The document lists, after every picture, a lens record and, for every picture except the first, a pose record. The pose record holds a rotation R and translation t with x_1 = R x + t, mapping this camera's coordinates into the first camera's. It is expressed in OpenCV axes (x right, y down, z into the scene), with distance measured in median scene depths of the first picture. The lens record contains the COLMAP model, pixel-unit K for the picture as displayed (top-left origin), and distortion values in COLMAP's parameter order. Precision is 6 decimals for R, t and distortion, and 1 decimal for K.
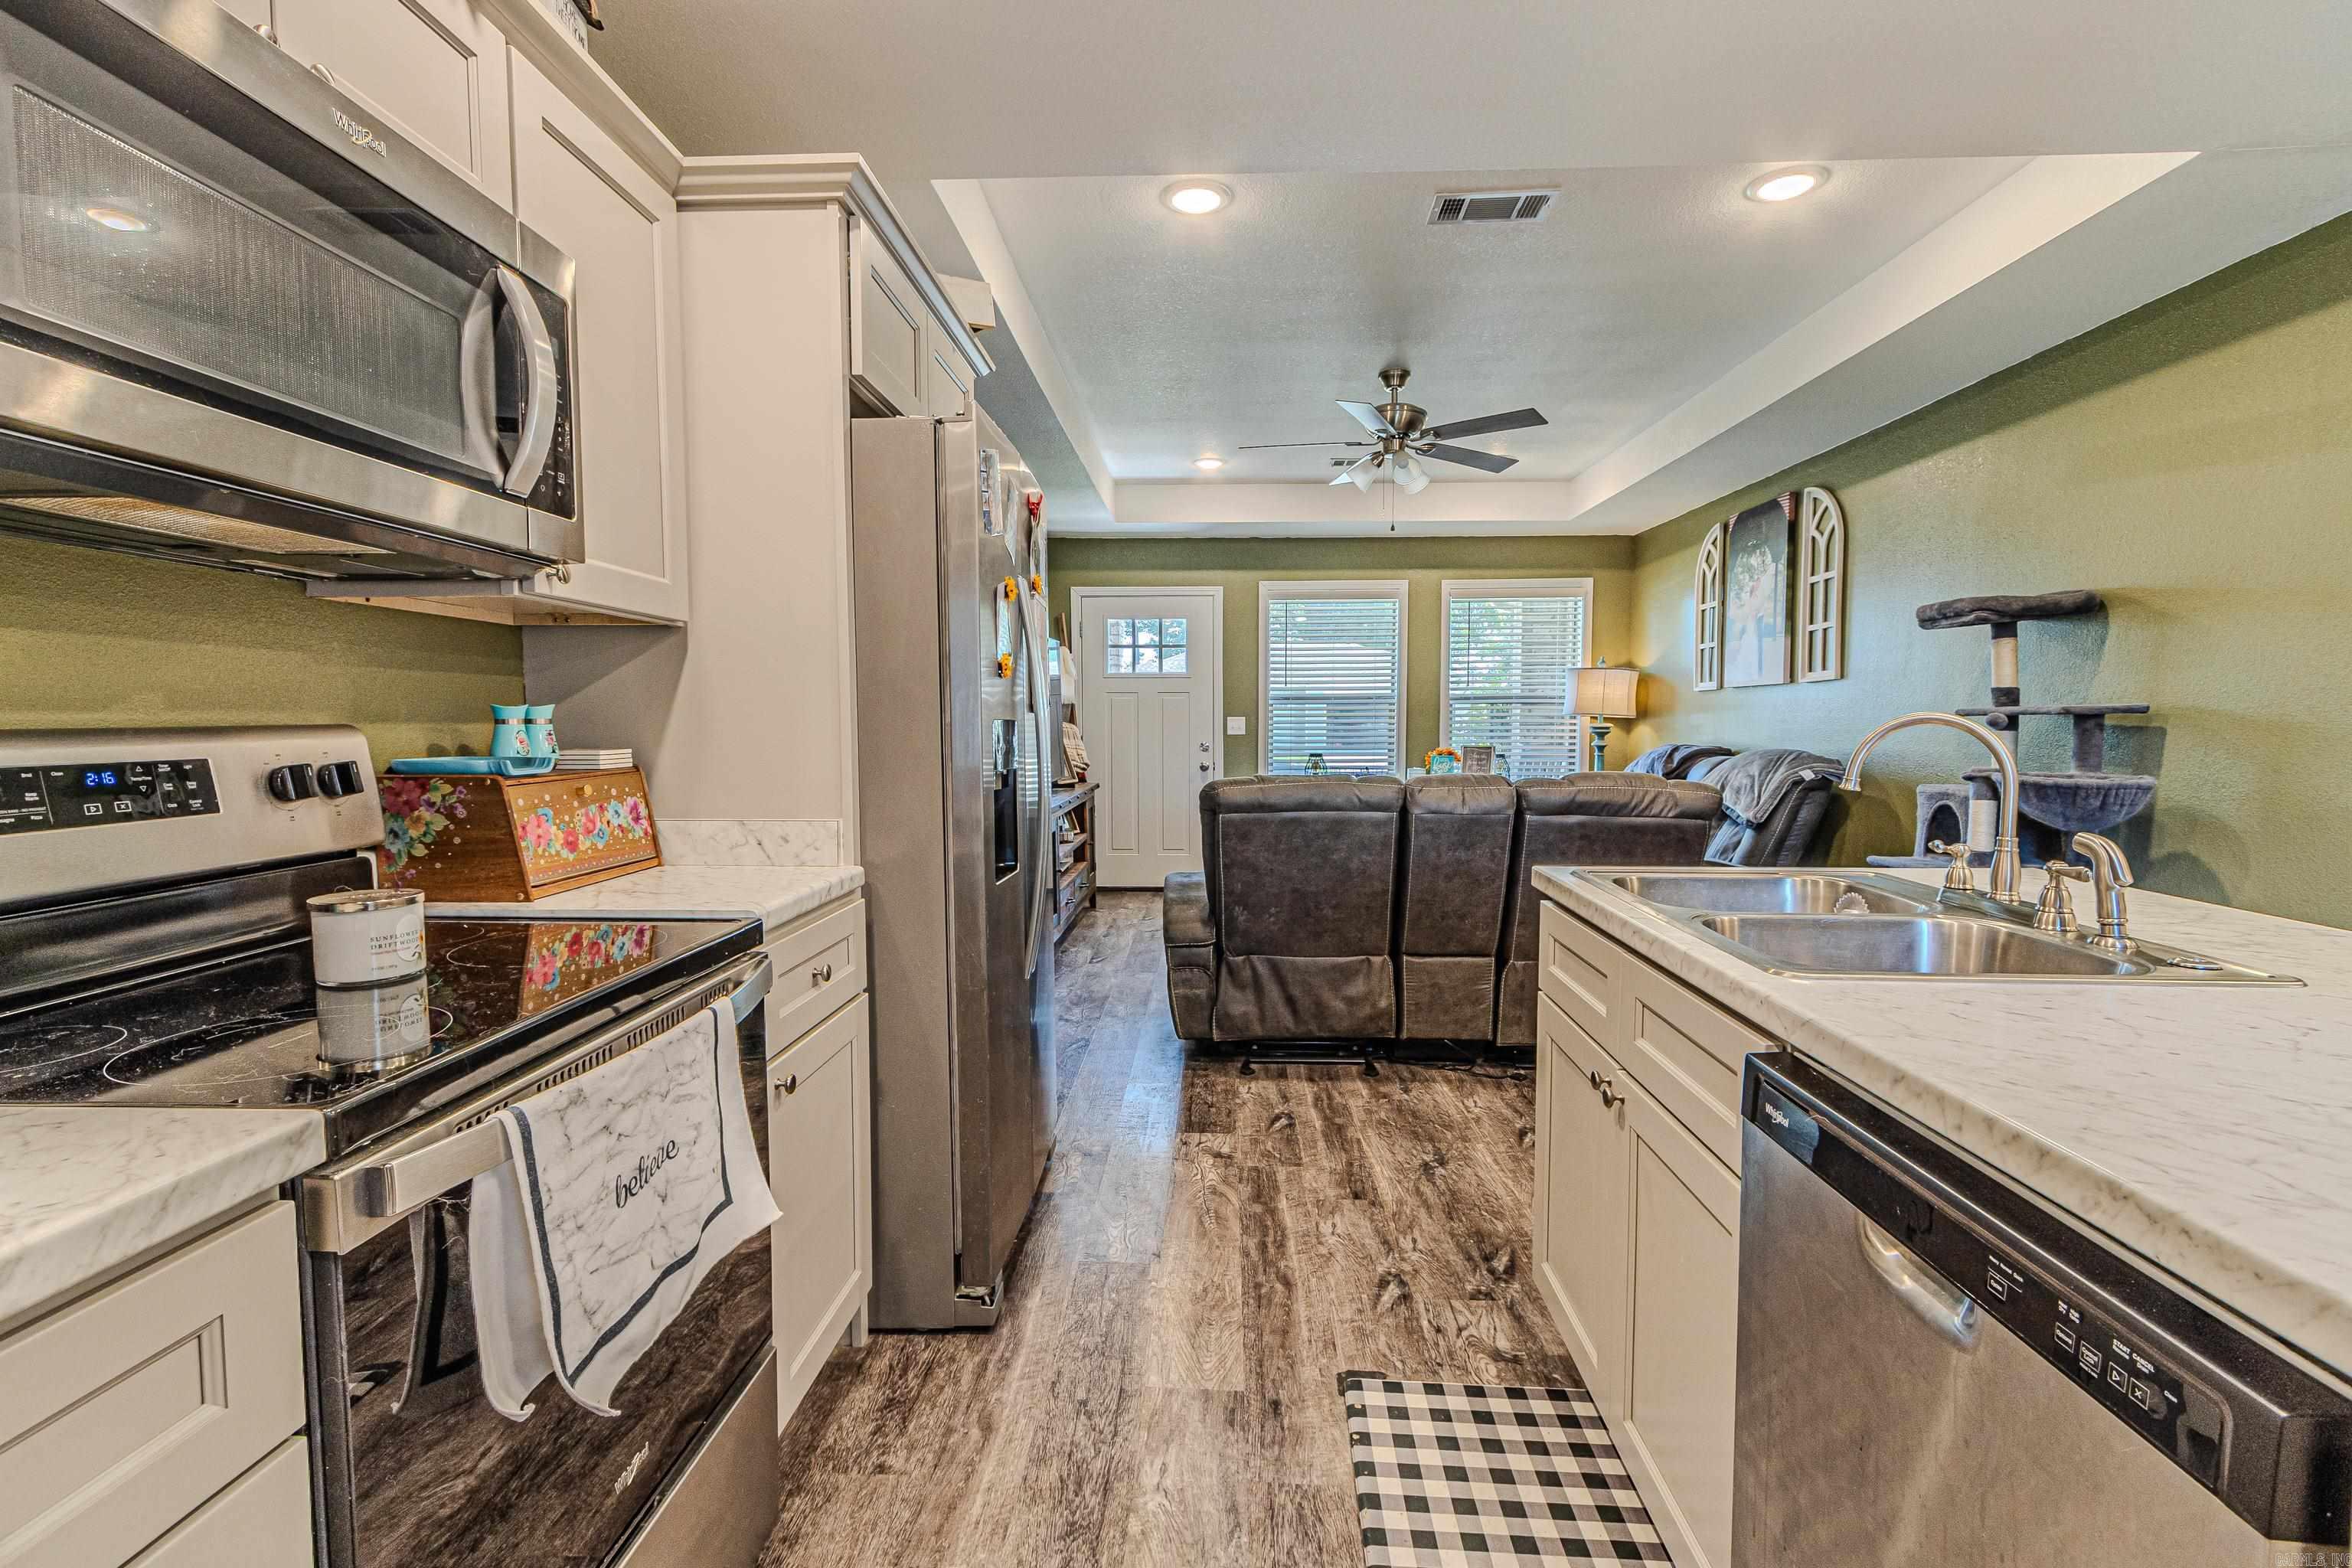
lens RADIAL K [[1079.5, 0, 1153.8], [0, 1079.5, 793.0], [0, 0, 1]] dist [0.005077, -0.002449]
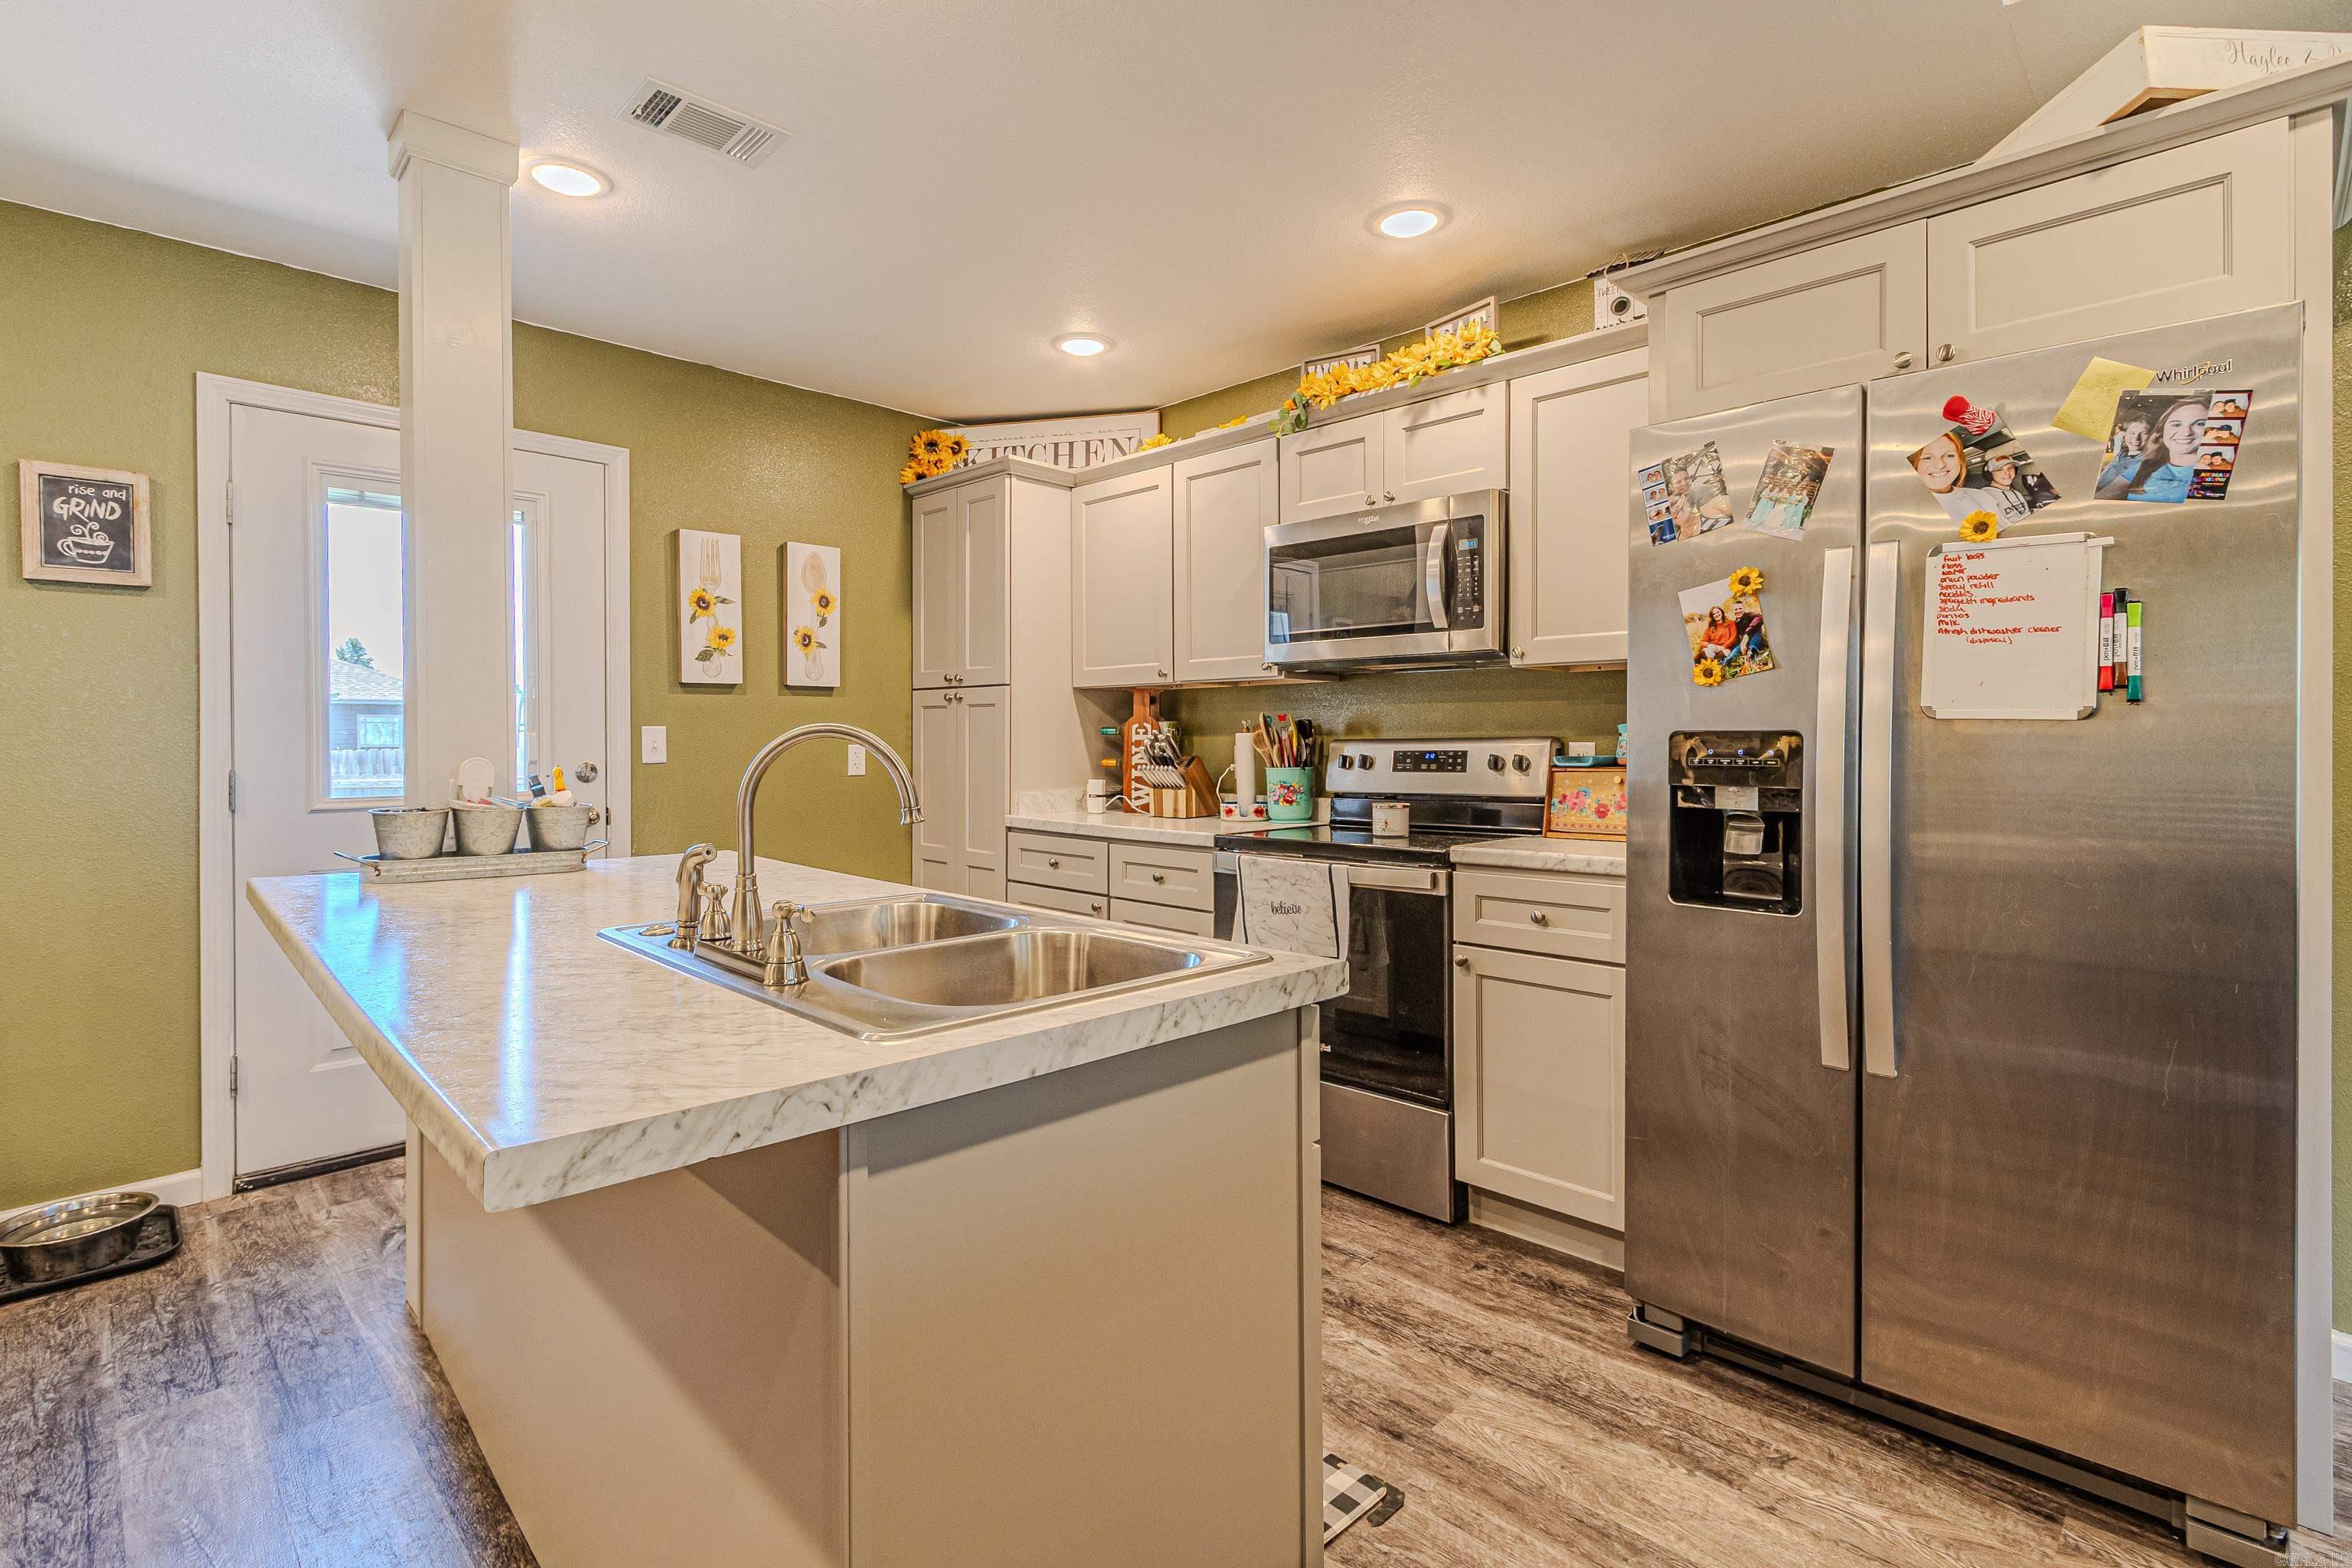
lens RADIAL K [[1079.5, 0, 1188.2], [0, 1079.5, 762.4], [0, 0, 1]] dist [0.005077, -0.002449]
pose [[-0.658129, 0.019398, -0.752655, 0.611249], [-0.044768, 0.996891, 0.064838, -0.059168], [0.751573, 0.076367, -0.655215, 0.931374]]
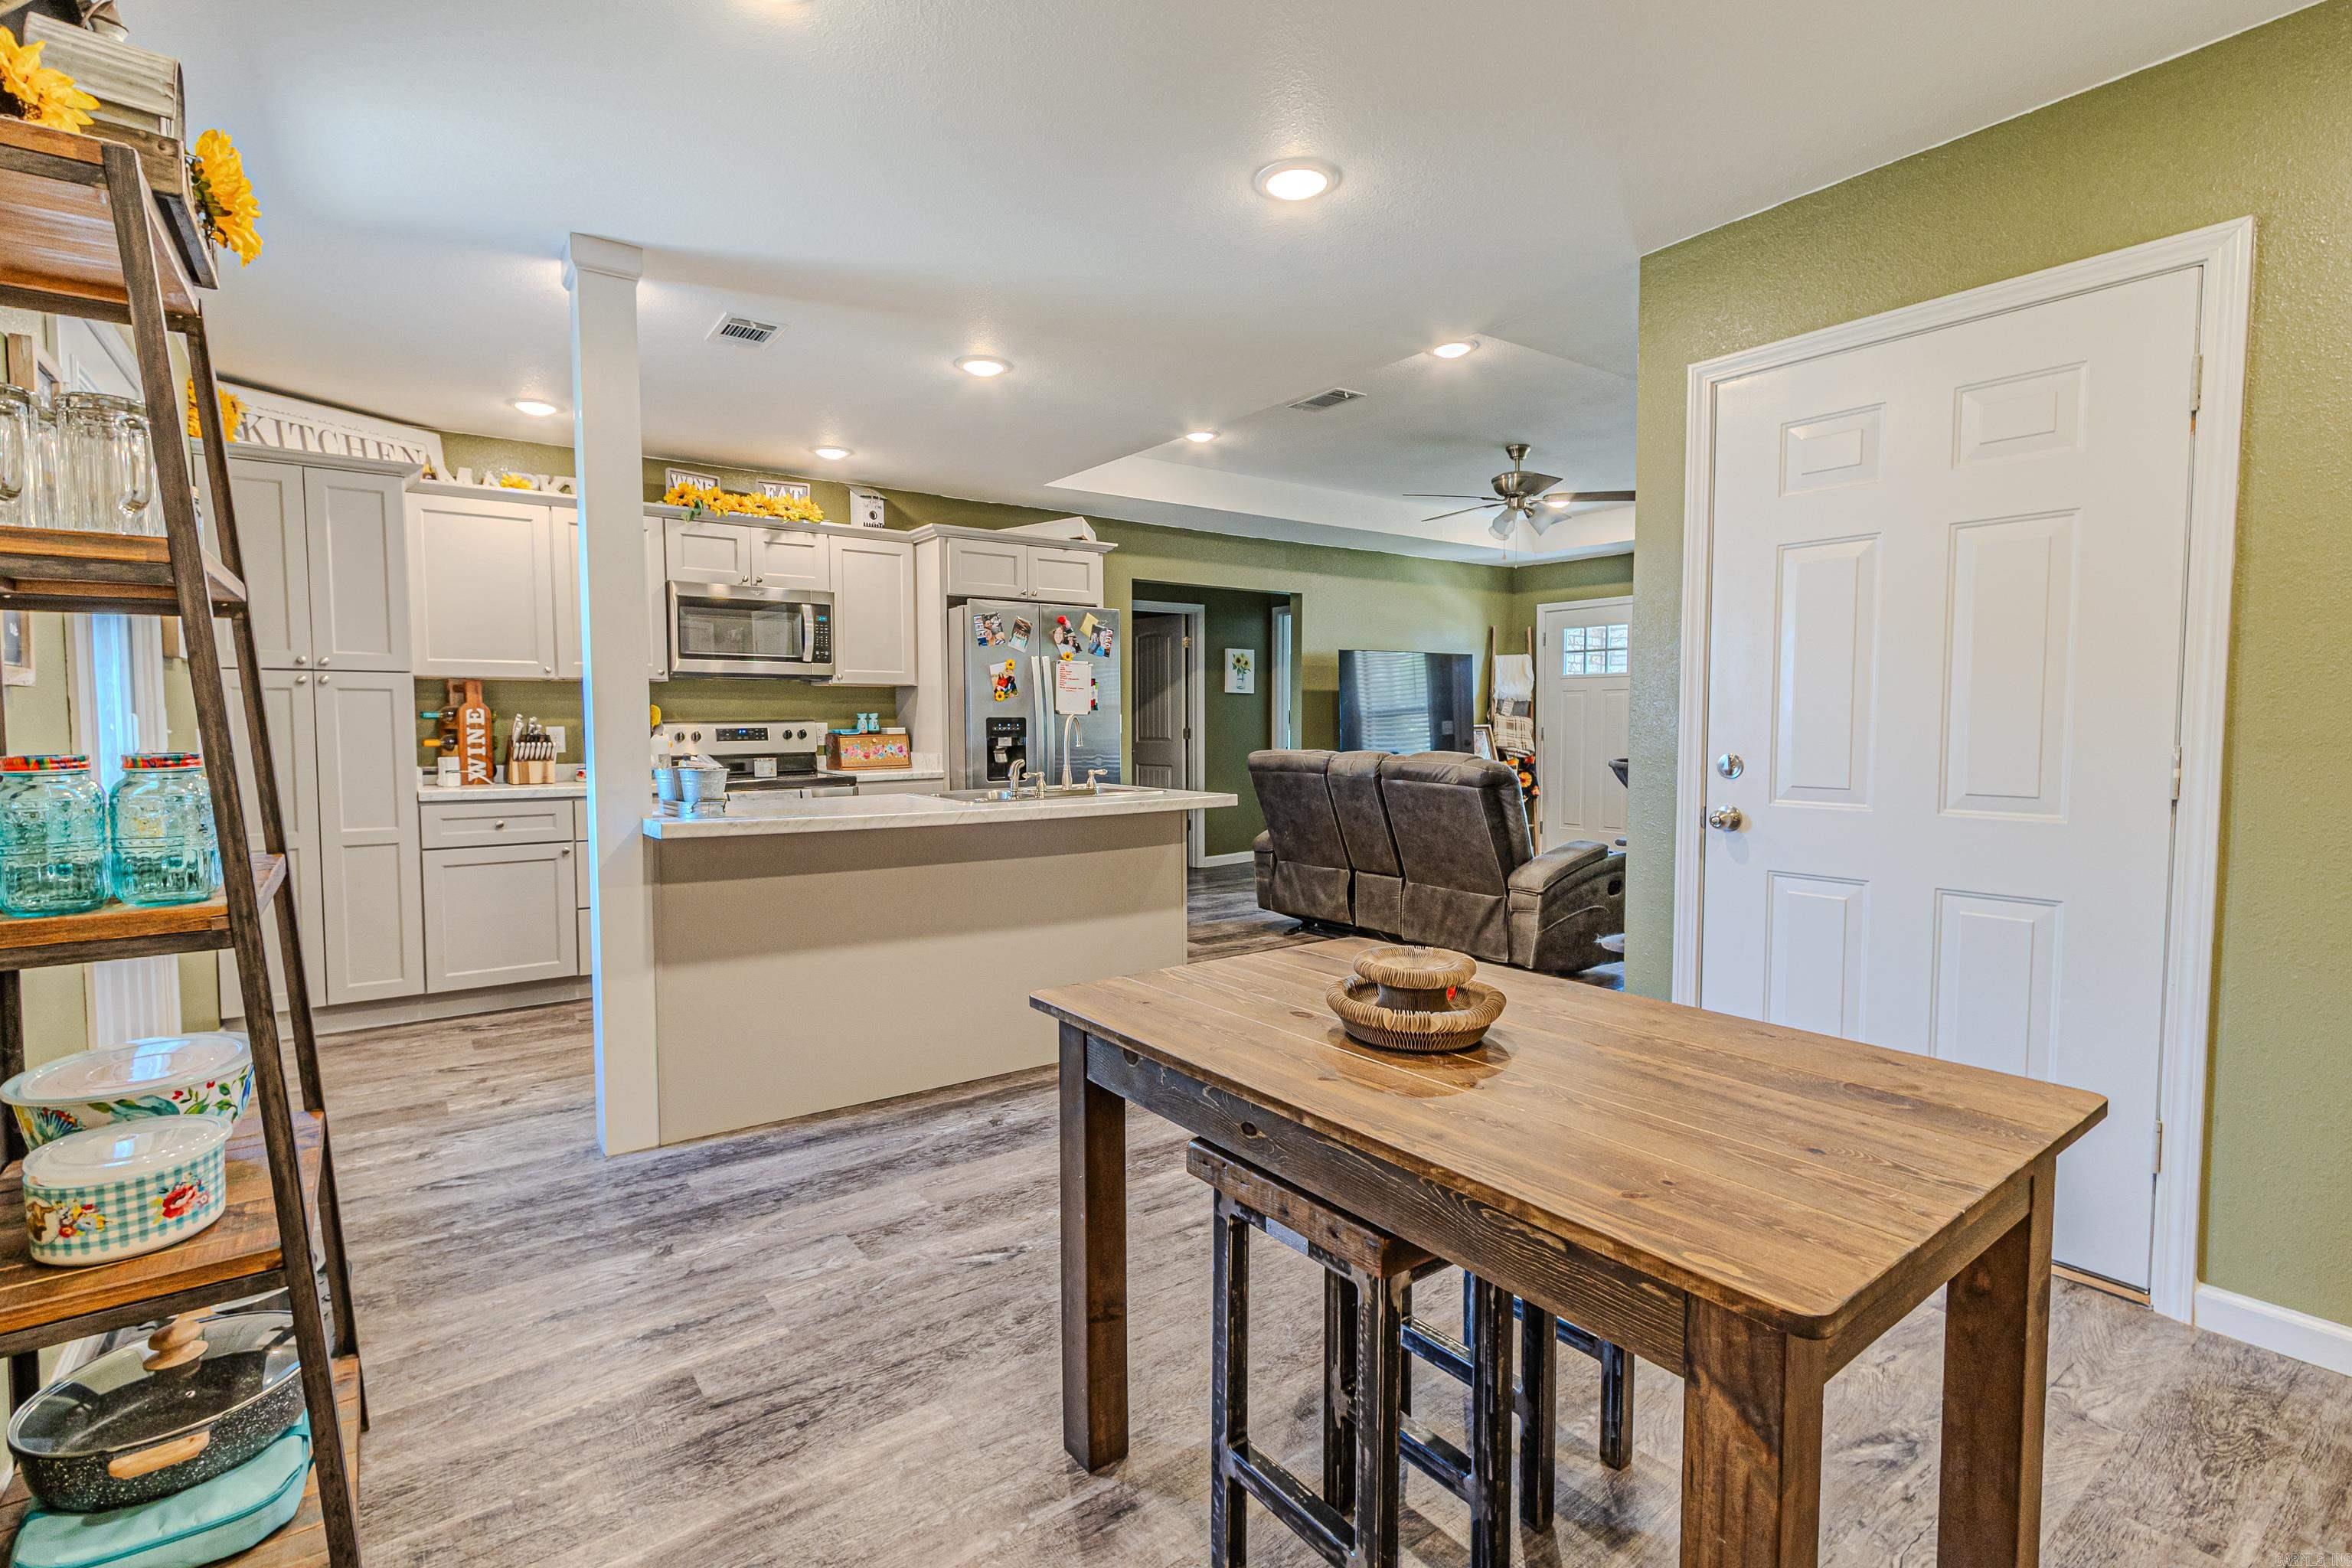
lens RADIAL K [[1079.5, 0, 1159.1], [0, 1079.5, 779.7], [0, 0, 1]] dist [0.005077, -0.002449]
pose [[0.637544, 0.042500, -0.769241, 1.482346], [-0.046558, 0.998778, 0.016595, 0.012943], [0.769006, 0.025234, 0.638743, -0.227702]]
